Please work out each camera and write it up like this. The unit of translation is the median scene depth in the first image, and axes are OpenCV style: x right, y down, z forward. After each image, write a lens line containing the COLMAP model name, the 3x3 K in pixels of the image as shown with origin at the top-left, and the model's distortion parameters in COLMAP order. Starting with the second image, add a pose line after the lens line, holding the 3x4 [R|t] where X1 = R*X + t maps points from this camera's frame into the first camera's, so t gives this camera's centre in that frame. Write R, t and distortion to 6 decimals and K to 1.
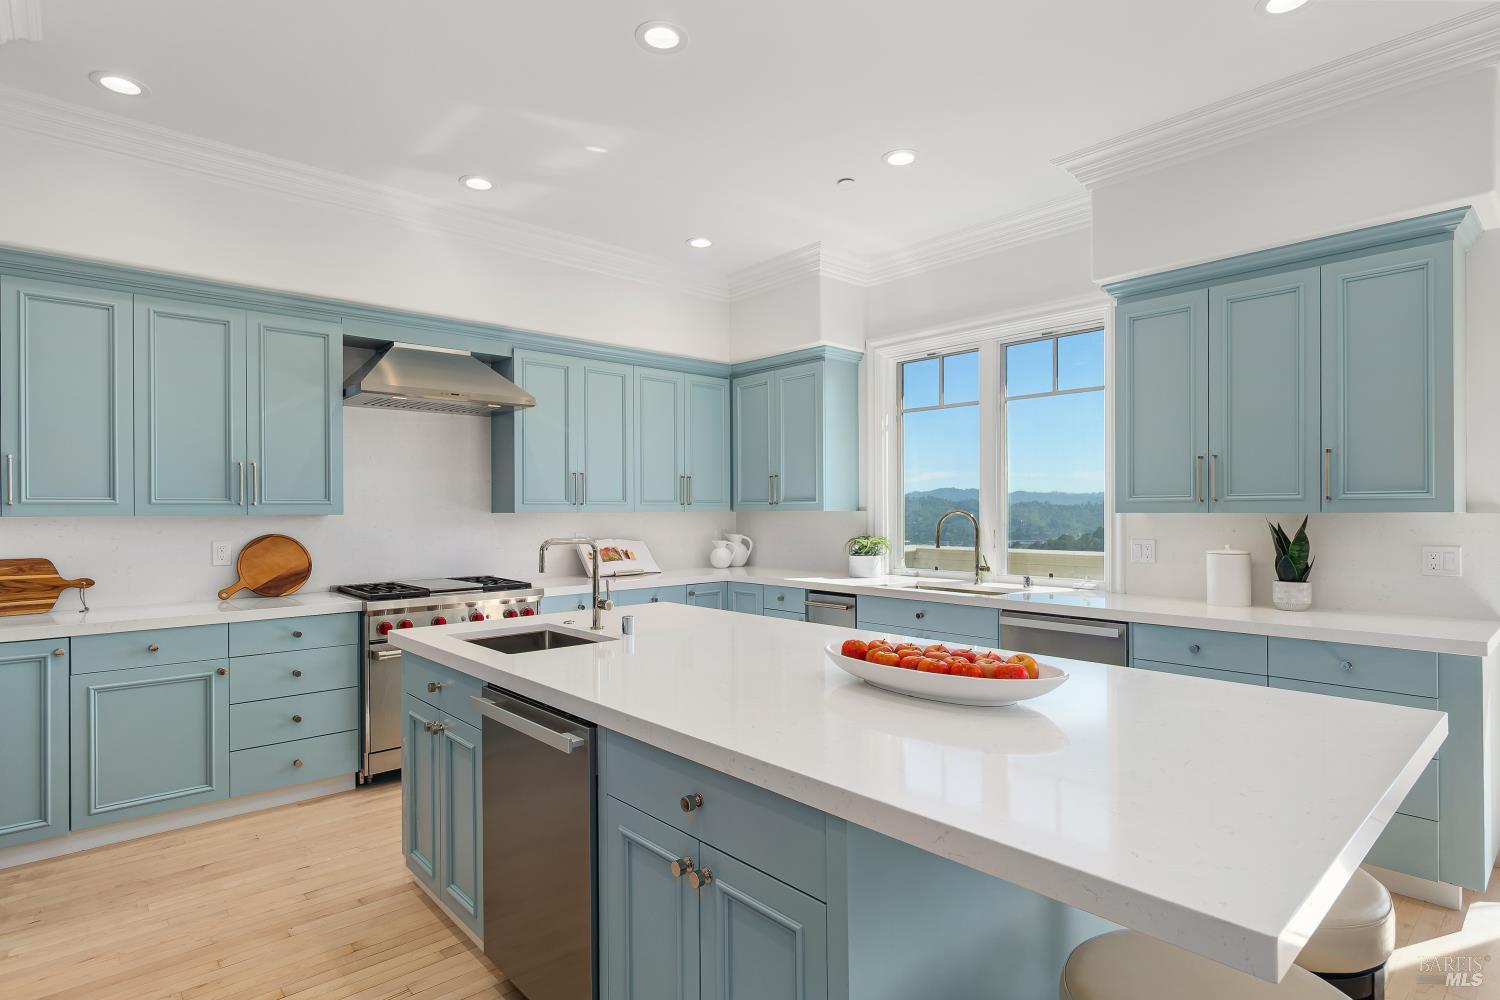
lens RADIAL K [[756.6, 0, 746.5], [0, 756.6, 513.3], [0, 0, 1]] dist [-0.000602, -0.000733]
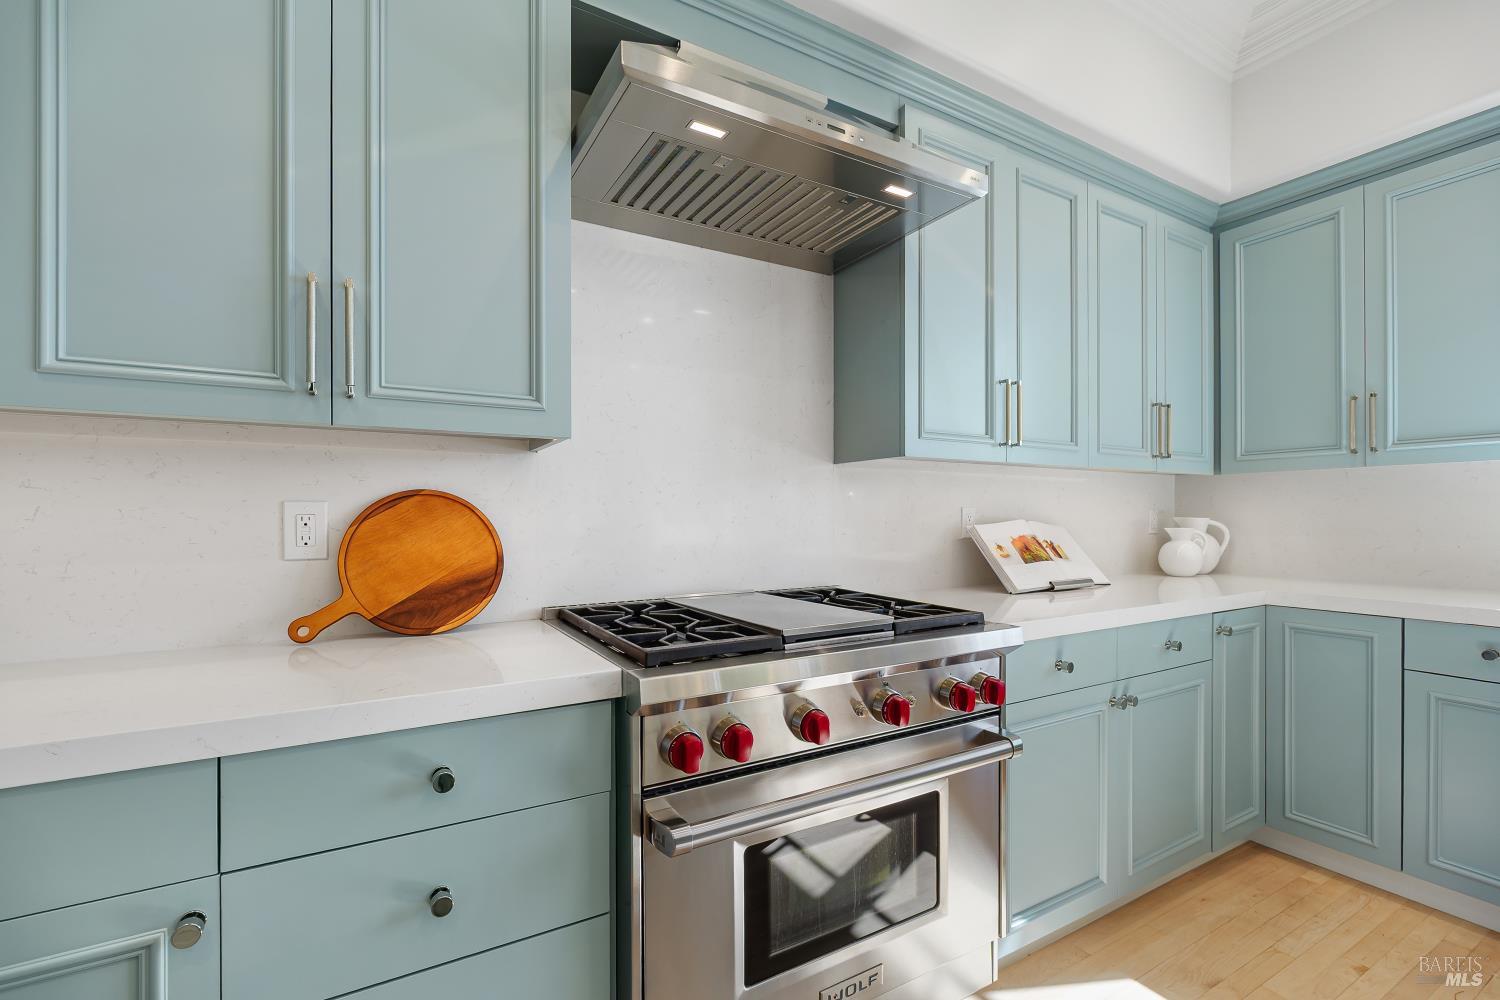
lens RADIAL K [[648.0, 0, 751.6], [0, 648.0, 516.3], [0, 0, 1]] dist [-0.004732, -0.000324]
pose [[0.980047, 0.004153, -0.198723, -0.369113], [-0.004444, 0.999990, -0.001017, 0.043251], [0.198716, 0.001880, 0.980055, 0.679755]]
